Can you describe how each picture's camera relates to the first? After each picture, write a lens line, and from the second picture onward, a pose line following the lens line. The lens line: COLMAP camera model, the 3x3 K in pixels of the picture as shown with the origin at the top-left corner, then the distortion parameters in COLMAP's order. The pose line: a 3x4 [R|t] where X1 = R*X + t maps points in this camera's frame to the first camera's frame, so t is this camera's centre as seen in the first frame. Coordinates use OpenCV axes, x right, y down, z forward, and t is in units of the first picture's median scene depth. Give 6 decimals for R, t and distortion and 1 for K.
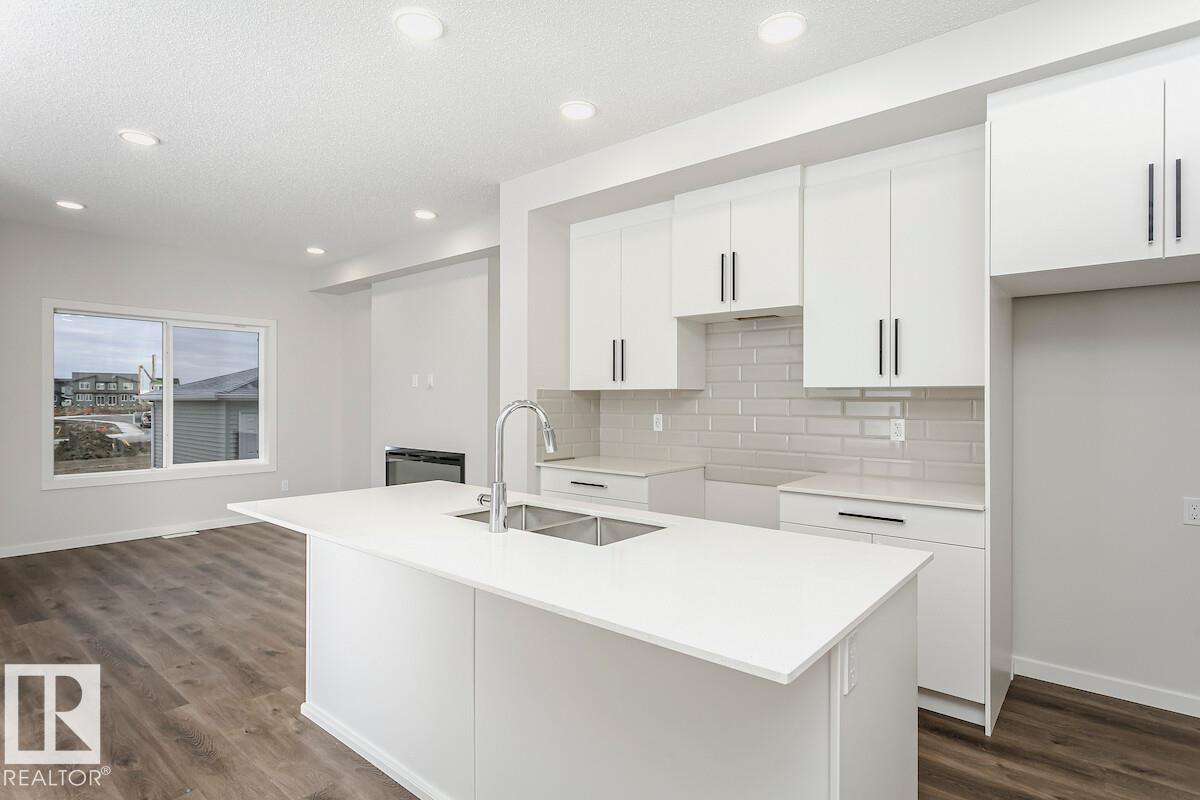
lens RADIAL K [[618.3, 0, 590.4], [0, 618.3, 403.5], [0, 0, 1]] dist [-0.004302, 0.000266]
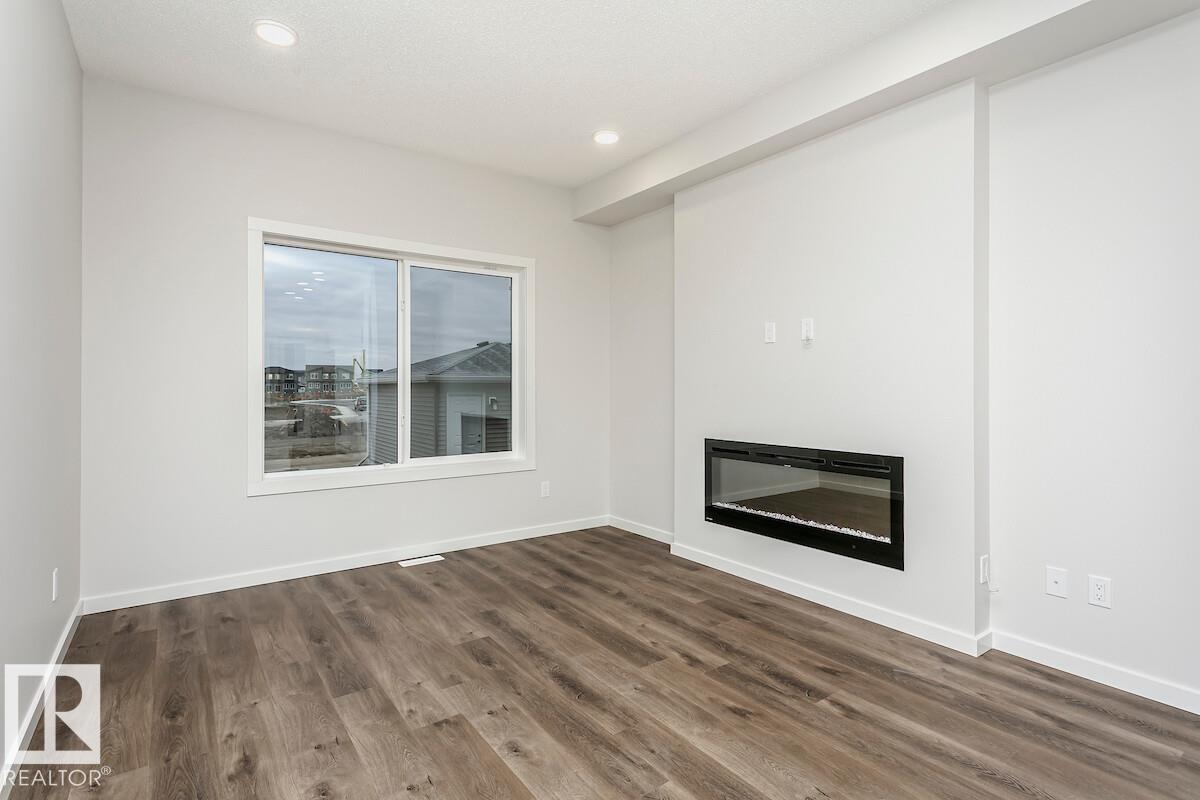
lens RADIAL K [[575.5, 0, 592.2], [0, 575.5, 388.1], [0, 0, 1]] dist [0.003024, 0.000950]
pose [[0.971750, -0.002567, -0.235997, -0.470586], [0.001614, 0.999990, -0.004230, 0.029829], [0.236006, 0.003730, 0.971745, 0.600209]]
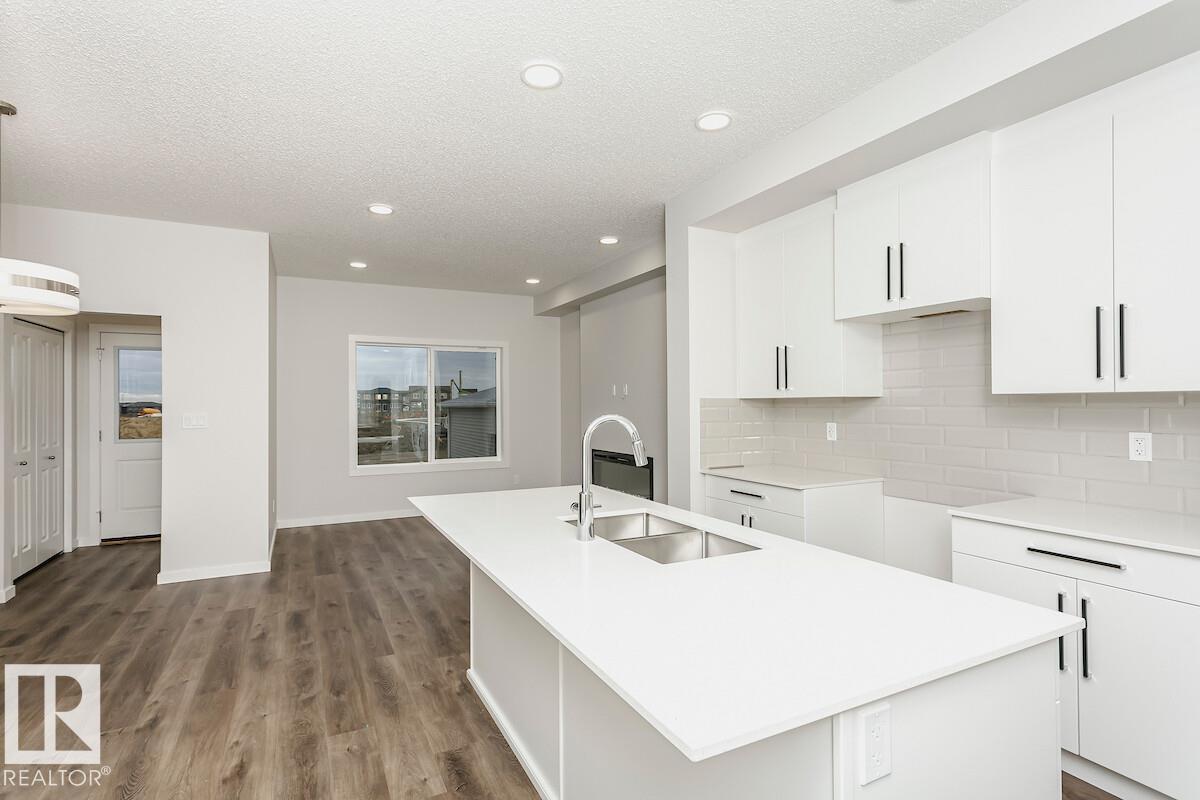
lens RADIAL K [[575.5, 0, 589.2], [0, 575.5, 405.8], [0, 0, 1]] dist [0.003024, 0.000950]
pose [[0.921222, -0.006897, -0.388977, 0.116353], [0.005902, 0.999976, -0.003753, -0.008151], [0.388994, 0.001161, 0.921240, 0.048818]]
